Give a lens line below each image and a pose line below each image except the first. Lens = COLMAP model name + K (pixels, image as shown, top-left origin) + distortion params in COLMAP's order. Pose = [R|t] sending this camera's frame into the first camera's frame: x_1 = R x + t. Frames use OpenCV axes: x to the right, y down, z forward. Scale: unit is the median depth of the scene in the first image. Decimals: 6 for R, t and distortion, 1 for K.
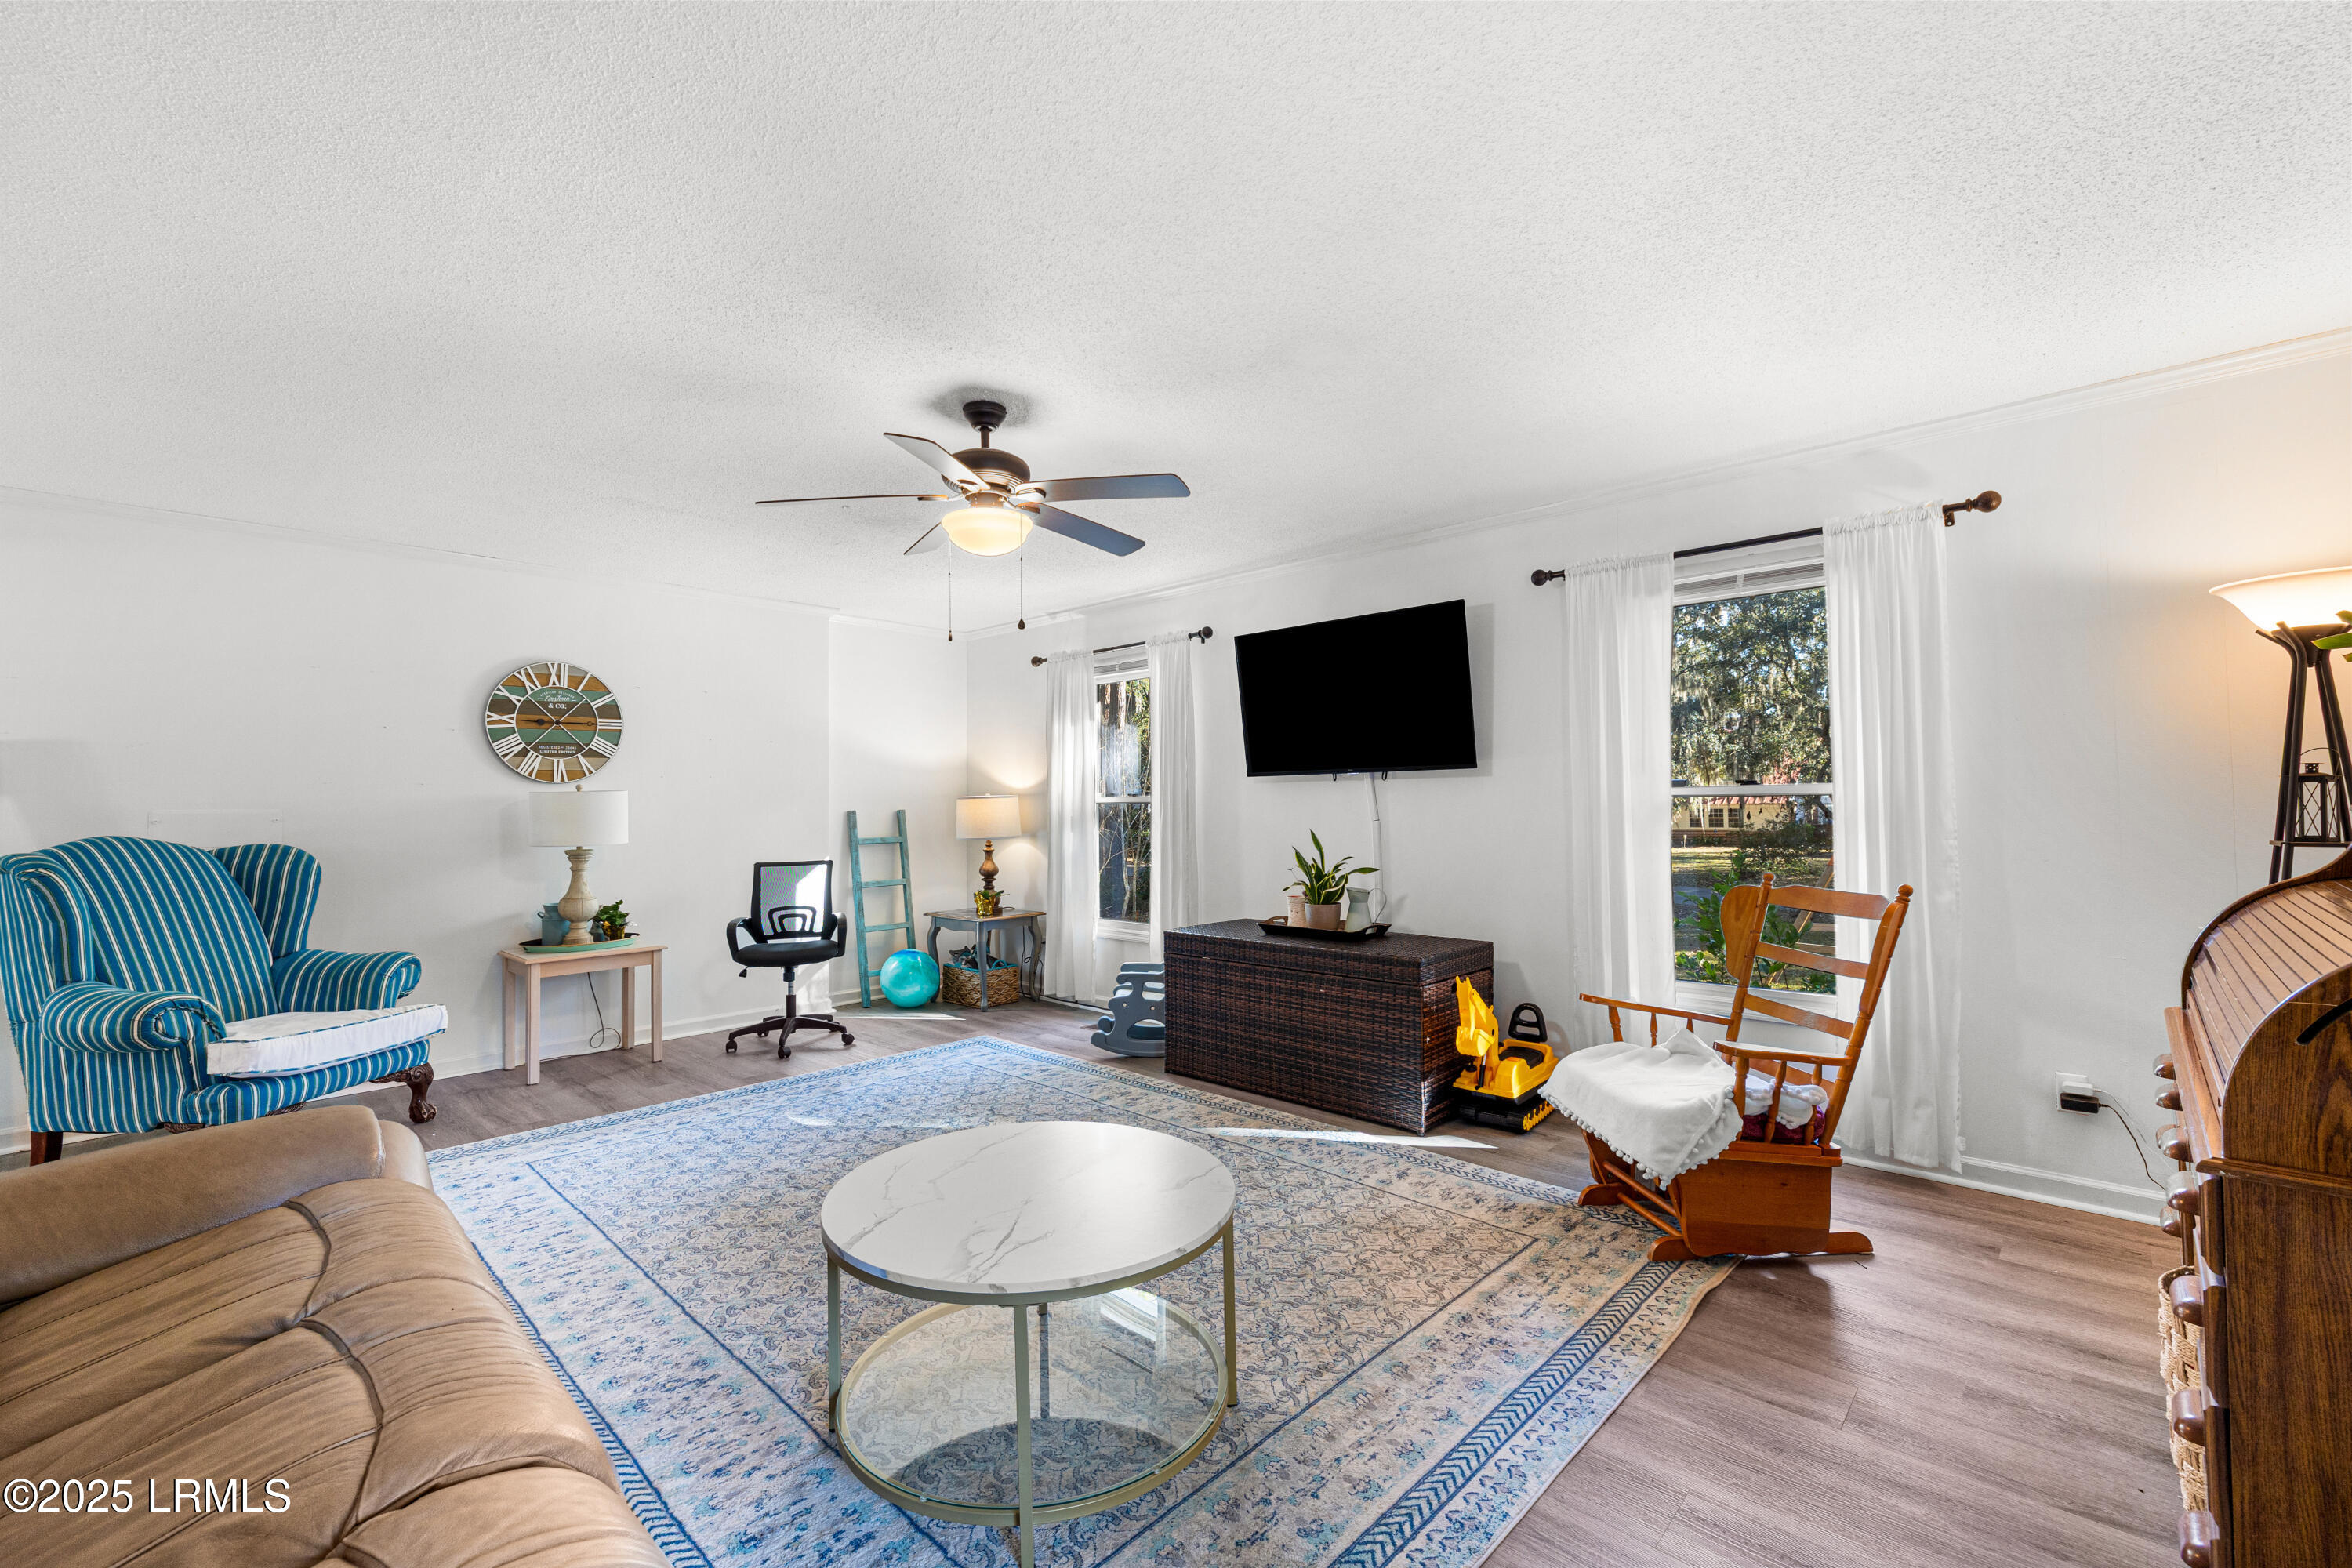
lens RADIAL K [[984.2, 0, 1160.4], [0, 984.2, 800.3], [0, 0, 1]] dist [-0.001556, -0.000402]
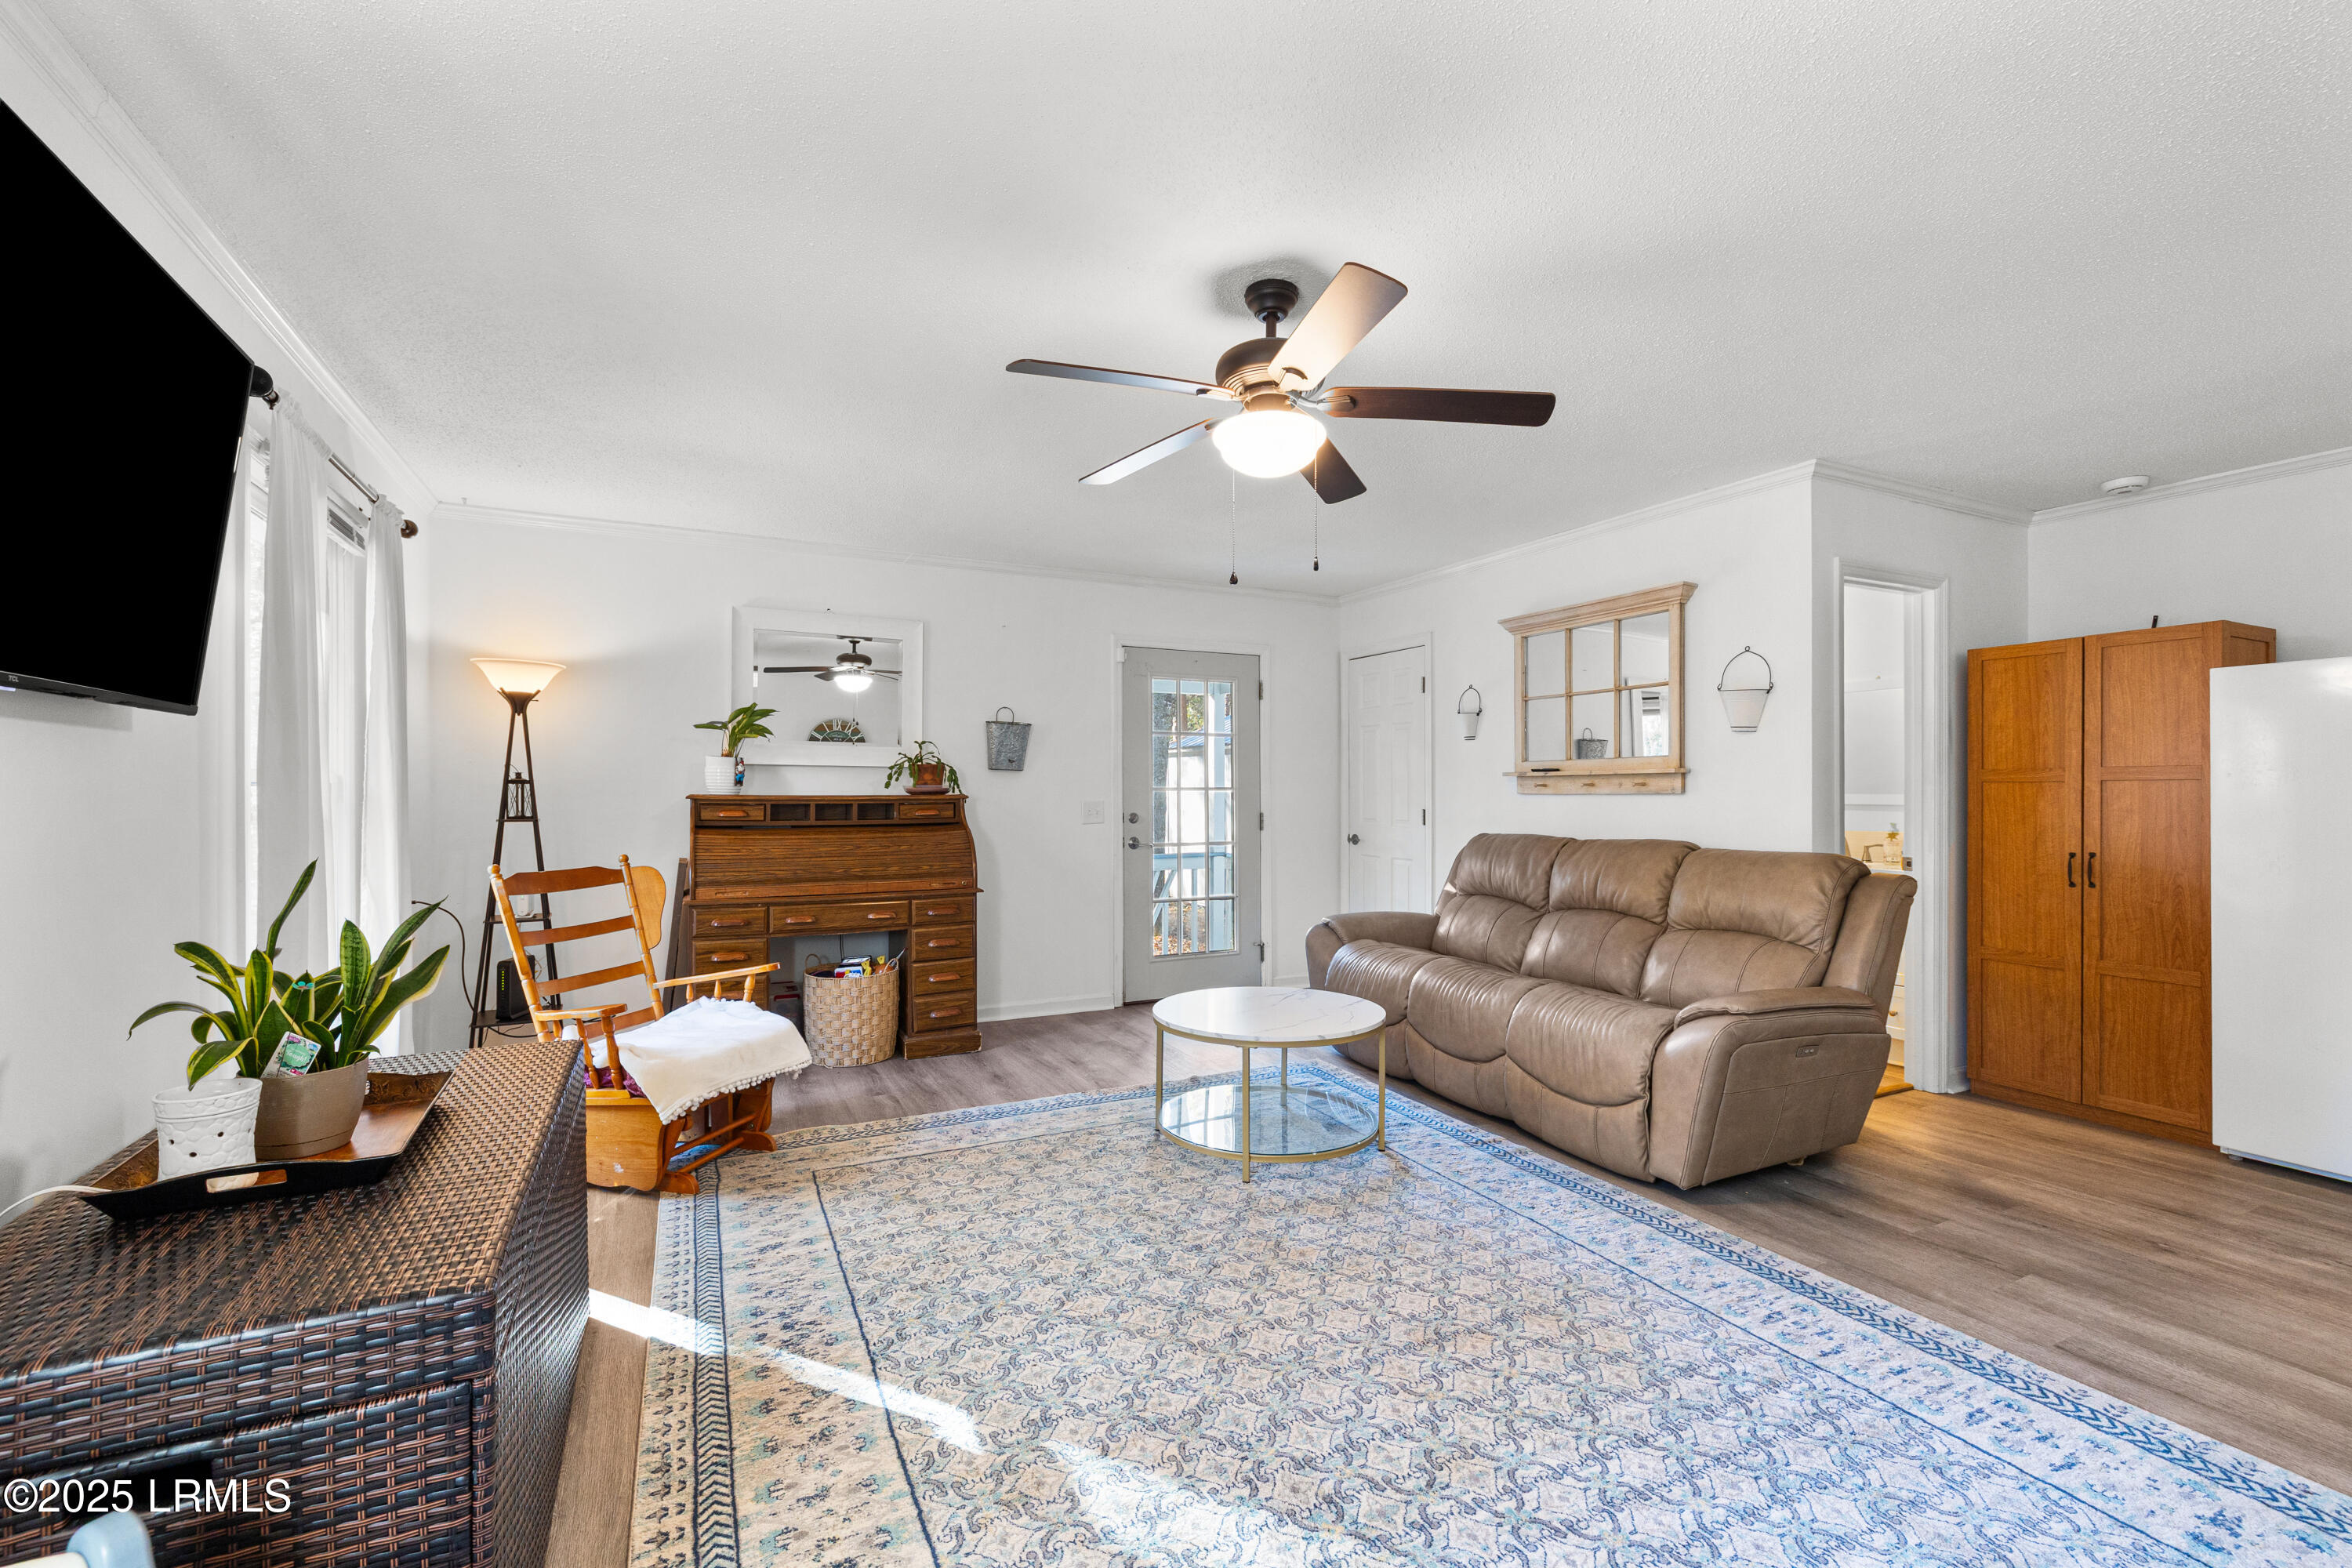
lens RADIAL K [[1000.8, 0, 1169.5], [0, 1000.8, 813.8], [0, 0, 1]] dist [0.002218, -0.000123]
pose [[-0.940614, 0.001724, 0.339472, -0.277865], [0.006399, 0.999899, 0.012654, 0.010697], [-0.339416, 0.014075, -0.940531, 1.332154]]
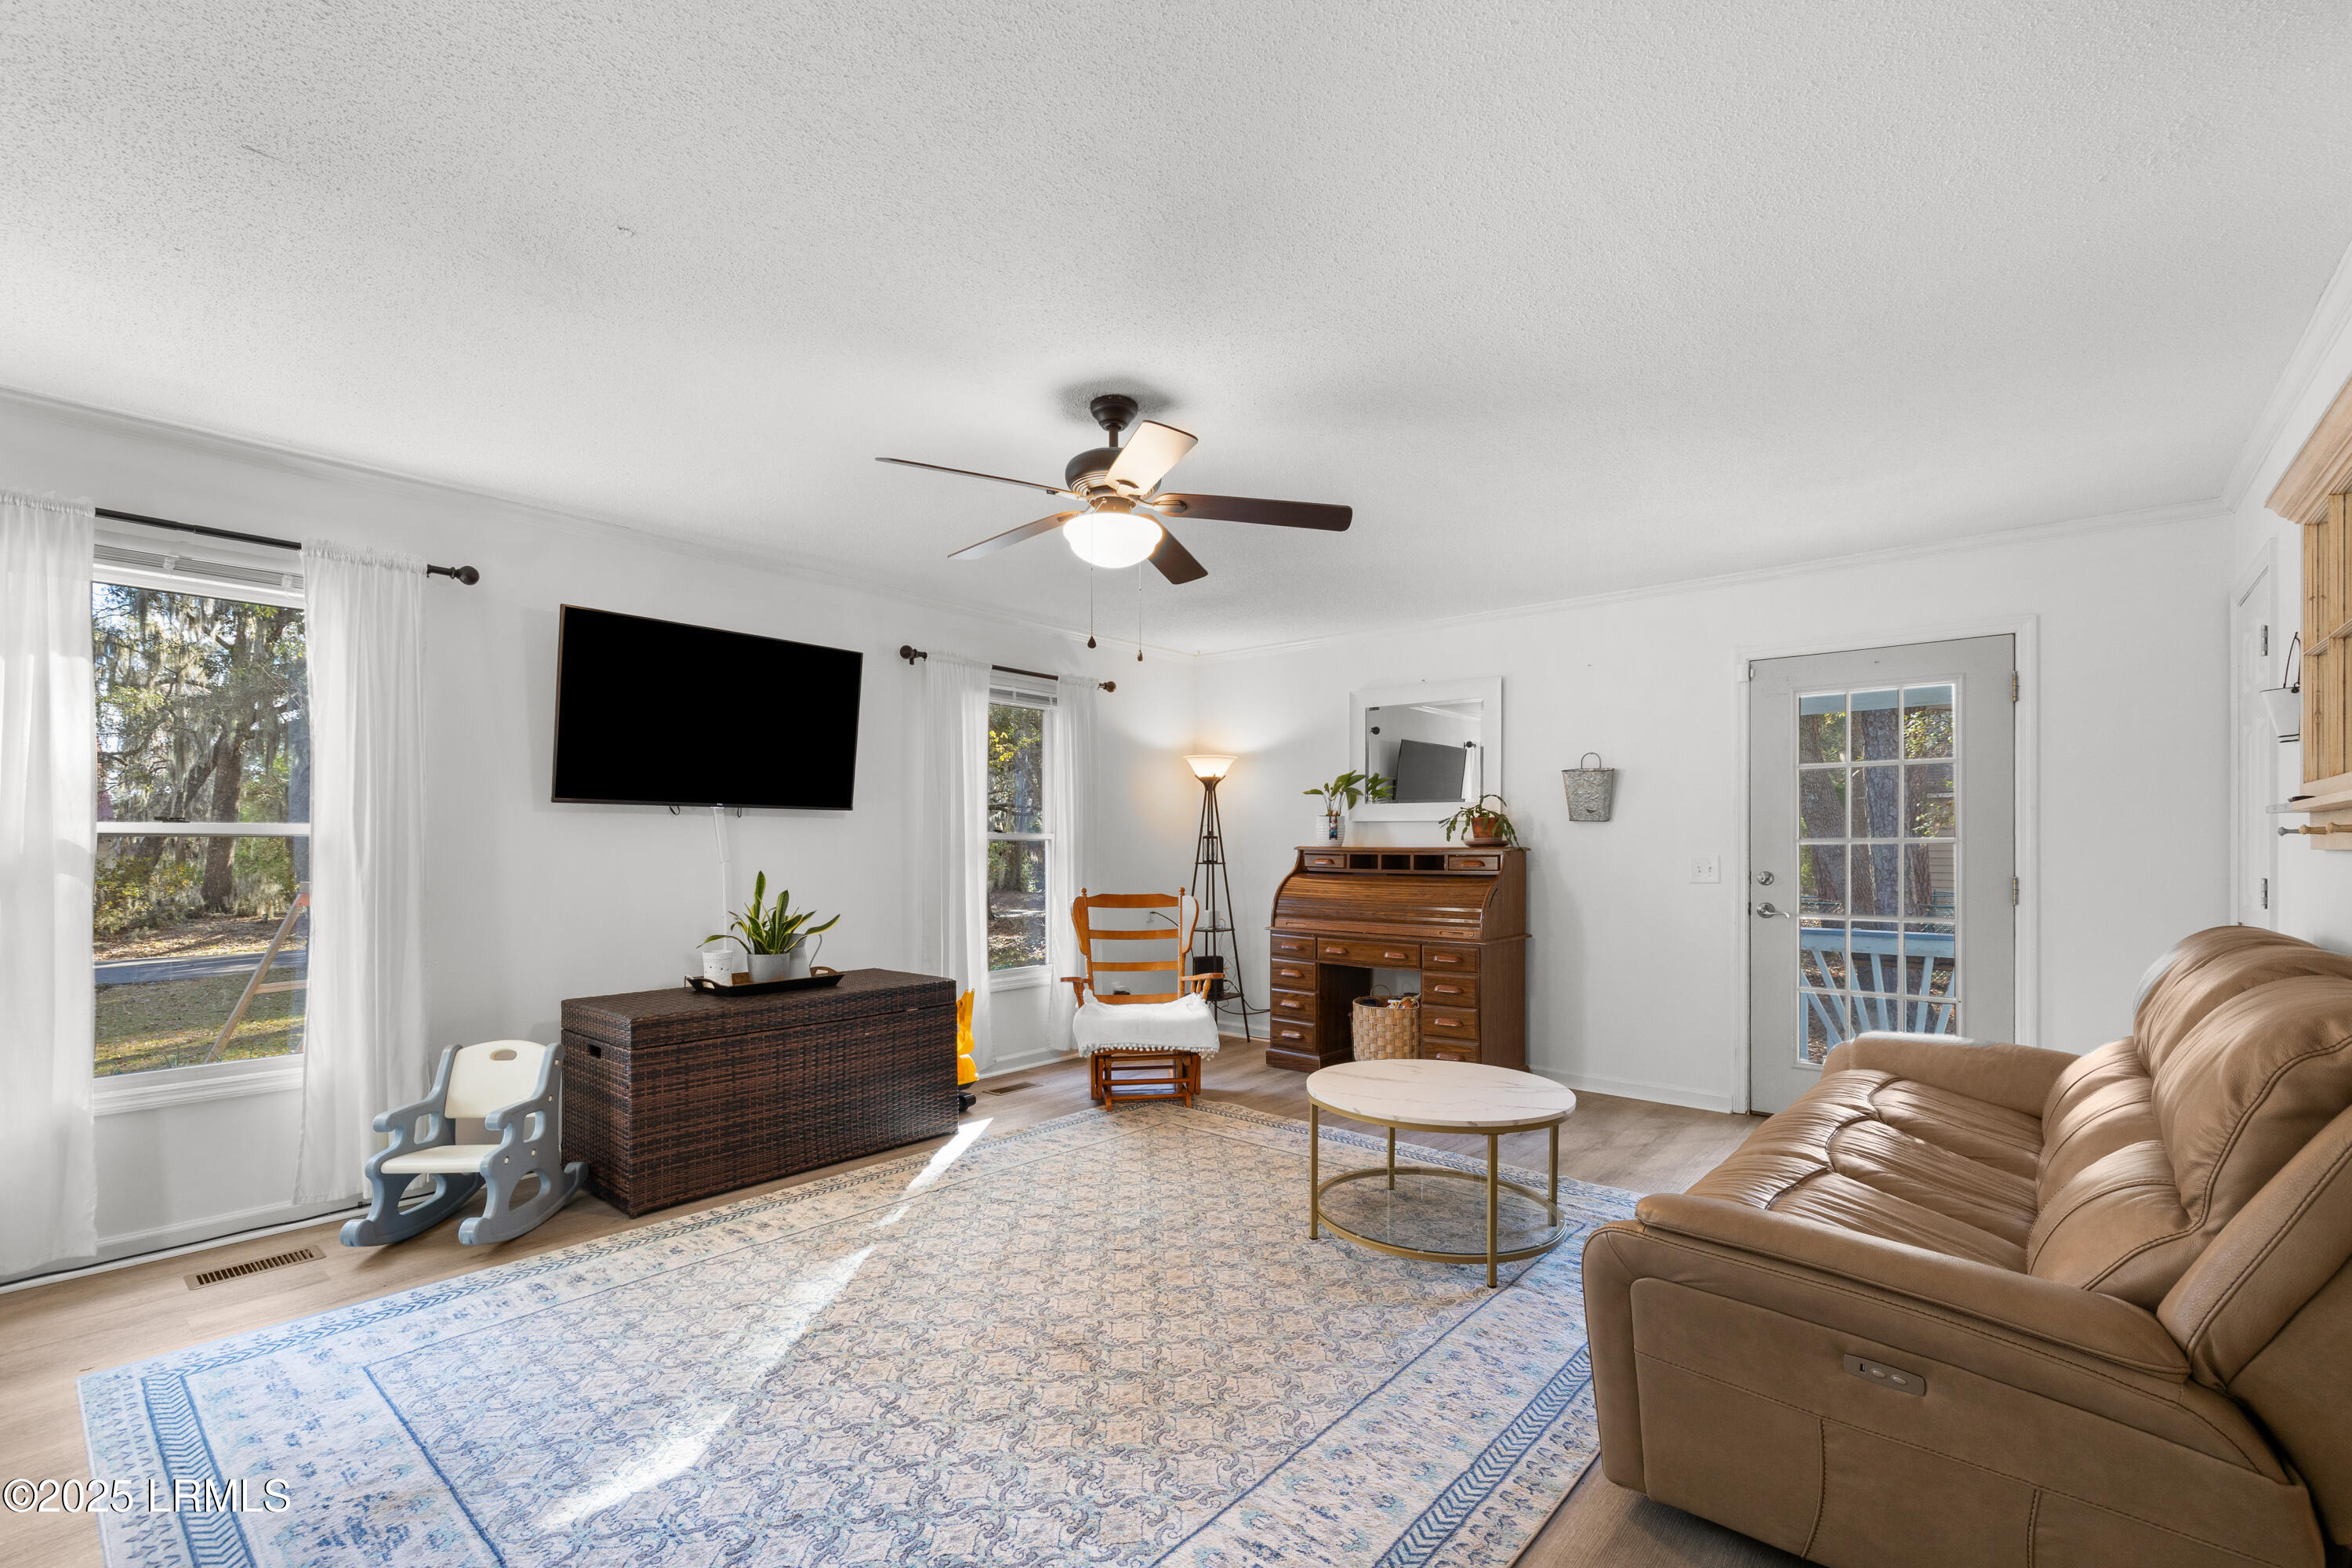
lens RADIAL K [[1015.6, 0, 1167.3], [0, 1015.6, 870.8], [0, 0, 1]] dist [0.003158, 0.000135]
pose [[-0.051828, -0.016195, 0.998525, -0.836755], [-0.007490, 0.999847, 0.015828, 0.013271], [-0.998628, -0.006659, -0.051942, 0.739898]]
